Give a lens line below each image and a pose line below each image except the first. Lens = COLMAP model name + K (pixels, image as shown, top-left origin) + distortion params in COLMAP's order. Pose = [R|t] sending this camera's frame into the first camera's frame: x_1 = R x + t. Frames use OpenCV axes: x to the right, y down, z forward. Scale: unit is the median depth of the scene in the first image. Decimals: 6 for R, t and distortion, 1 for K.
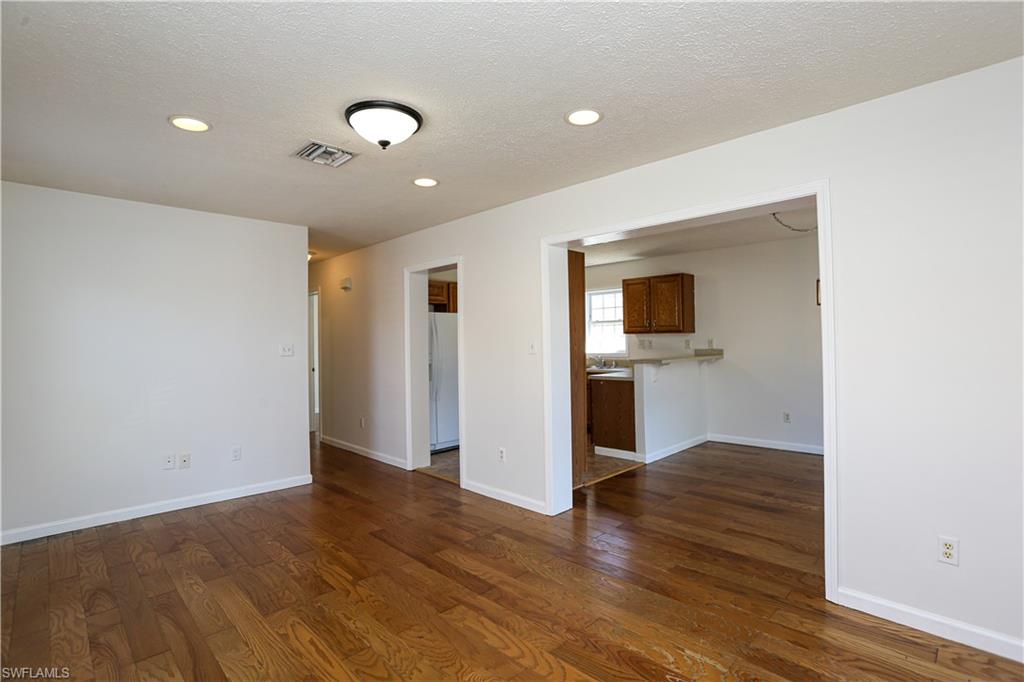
lens RADIAL K [[495.8, 0, 514.1], [0, 495.8, 337.9], [0, 0, 1]] dist [-0.070915, 0.032418]
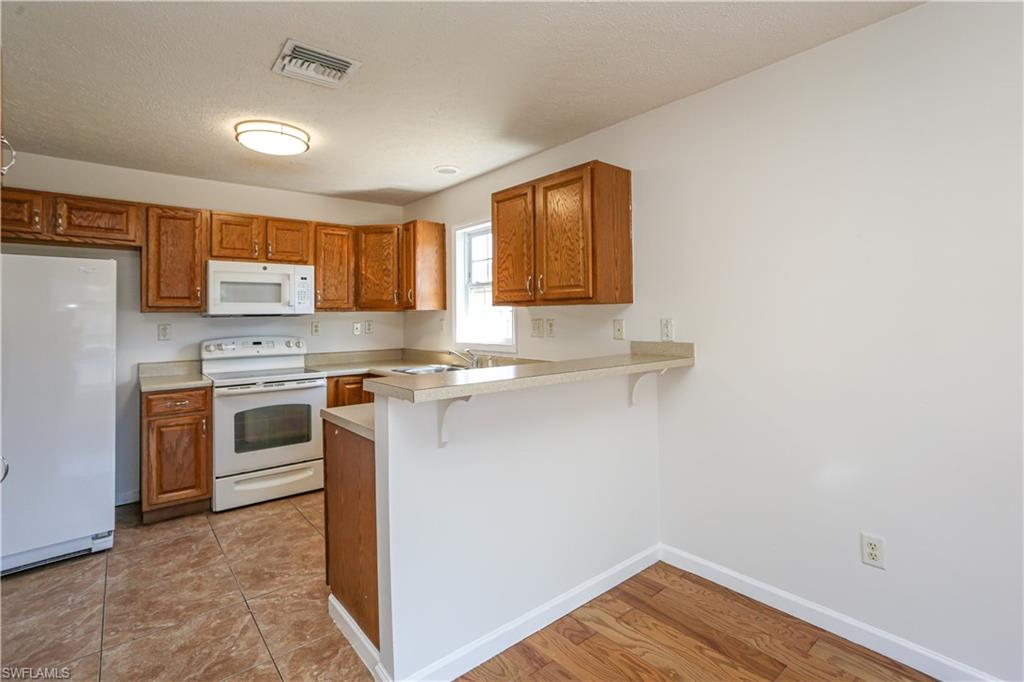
lens RADIAL K [[489.0, 0, 512.5], [0, 489.0, 310.2], [0, 0, 1]] dist [-0.057802, 0.029684]
pose [[0.996873, 0.003826, -0.078932, 0.283692], [-0.004639, 0.999938, -0.010126, 0.000397], [0.078888, 0.010460, 0.996829, 0.540029]]
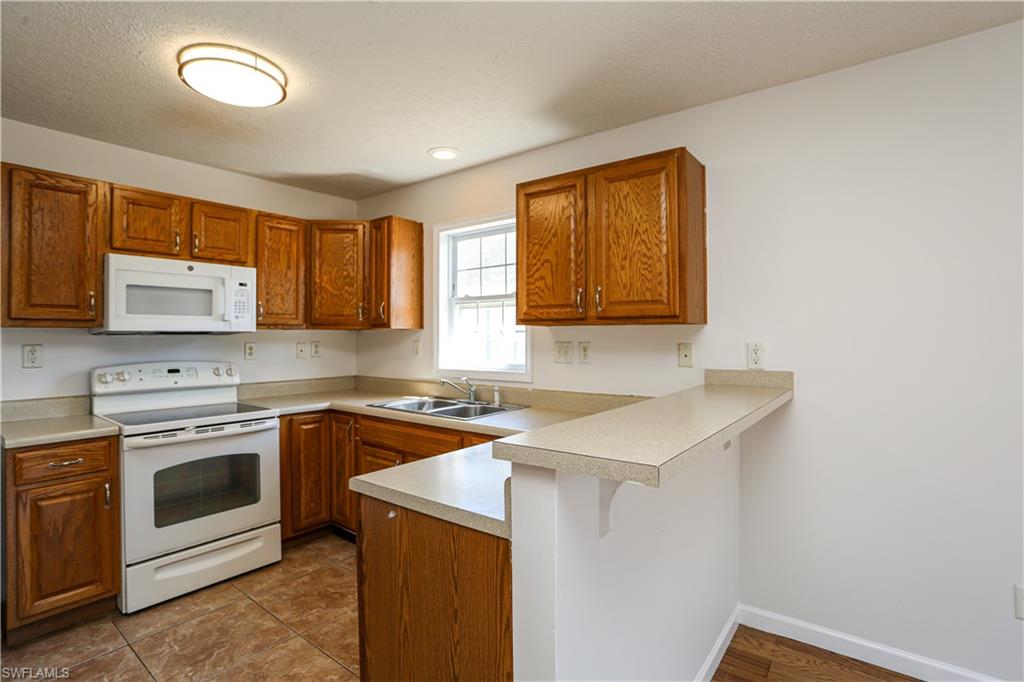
lens RADIAL K [[499.3, 0, 516.2], [0, 499.3, 336.5], [0, 0, 1]] dist [-0.076496, 0.024880]
pose [[0.989673, 0.015162, 0.142538, 0.169584], [-0.015160, 0.999884, -0.001099, 0.001136], [-0.142538, -0.001073, 0.989789, 0.629532]]
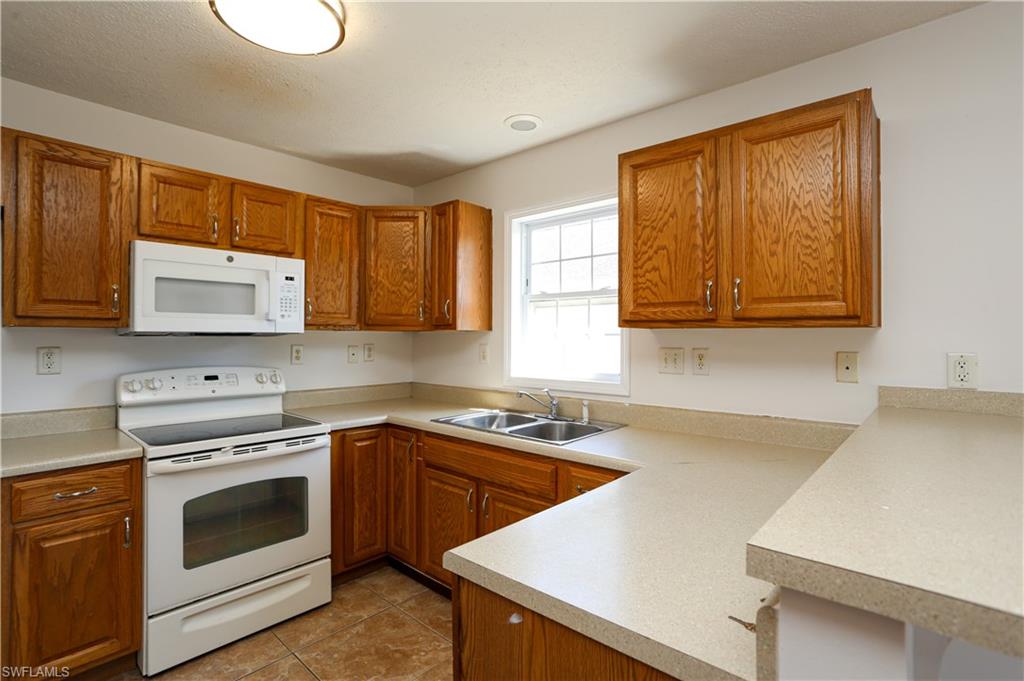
lens RADIAL K [[497.6, 0, 515.0], [0, 497.6, 336.8], [0, 0, 1]] dist [-0.063291, 0.028214]
pose [[0.997623, 0.021507, 0.065460, 0.138778], [-0.021519, 0.999768, -0.000517, -0.000612], [-0.065456, -0.000893, 0.997855, 0.706601]]
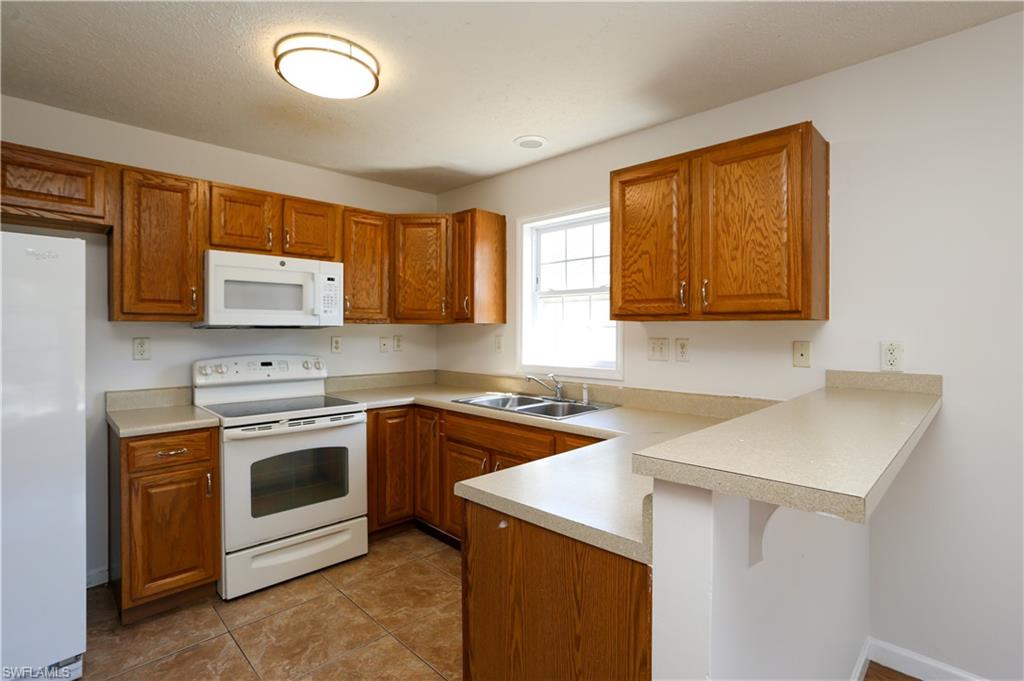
lens RADIAL K [[495.8, 0, 514.1], [0, 495.8, 337.4], [0, 0, 1]] dist [-0.070915, 0.032418]
pose [[0.999708, 0.020026, 0.013555, 0.149213], [-0.020238, 0.999671, 0.015726, 0.000107], [-0.013235, -0.015996, 0.999784, 0.650336]]
